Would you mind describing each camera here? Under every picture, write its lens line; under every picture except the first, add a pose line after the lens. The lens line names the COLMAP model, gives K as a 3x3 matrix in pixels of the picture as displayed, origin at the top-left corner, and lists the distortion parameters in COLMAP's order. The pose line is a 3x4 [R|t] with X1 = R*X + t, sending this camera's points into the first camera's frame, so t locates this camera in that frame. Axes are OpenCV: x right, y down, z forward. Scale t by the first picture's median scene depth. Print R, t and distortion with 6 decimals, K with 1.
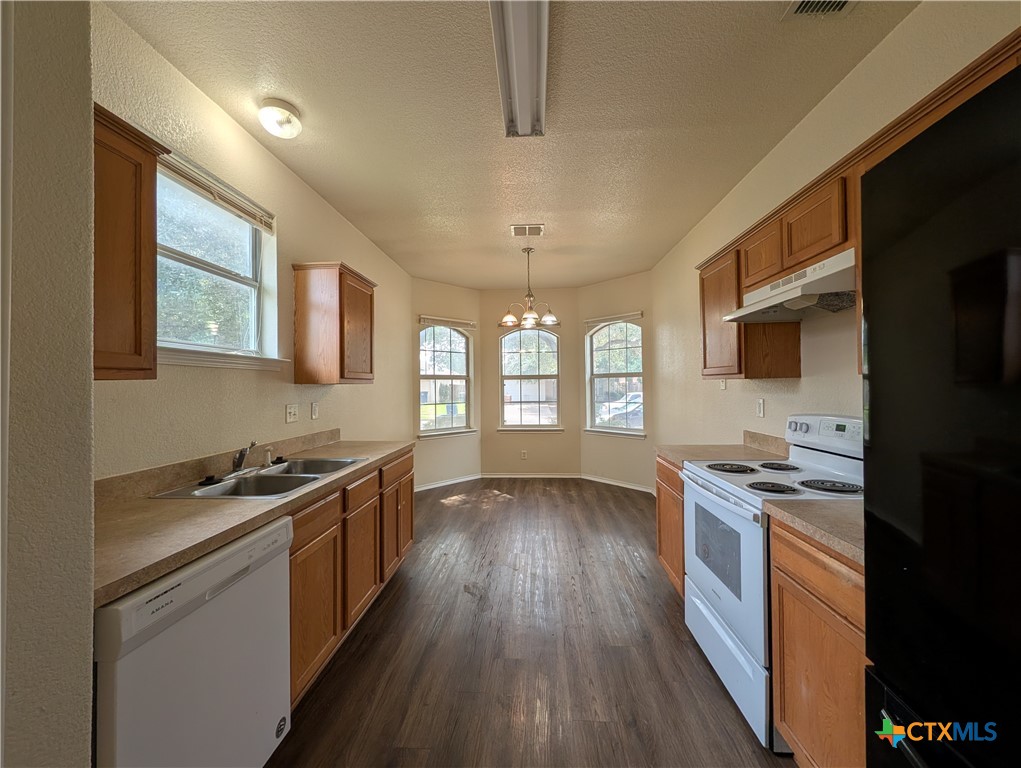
lens RADIAL K [[391.6, 0, 512.0], [0, 391.6, 381.0], [0, 0, 1]] dist [0.000891, 0.000027]
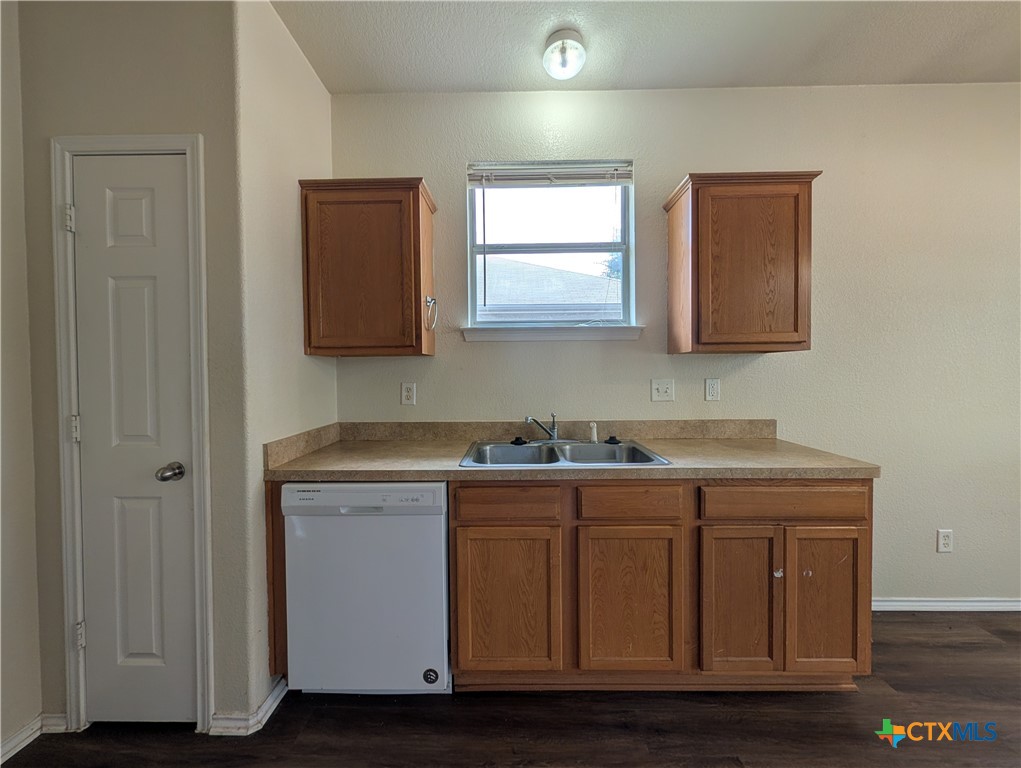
lens RADIAL K [[391.6, 0, 512.0], [0, 391.6, 381.0], [0, 0, 1]] dist [0.000891, 0.000027]
pose [[0.044438, 0.032355, -0.998488, 0.317163], [0.022403, 0.999192, 0.033375, 0.037082], [0.998761, -0.023852, 0.043677, 0.830572]]
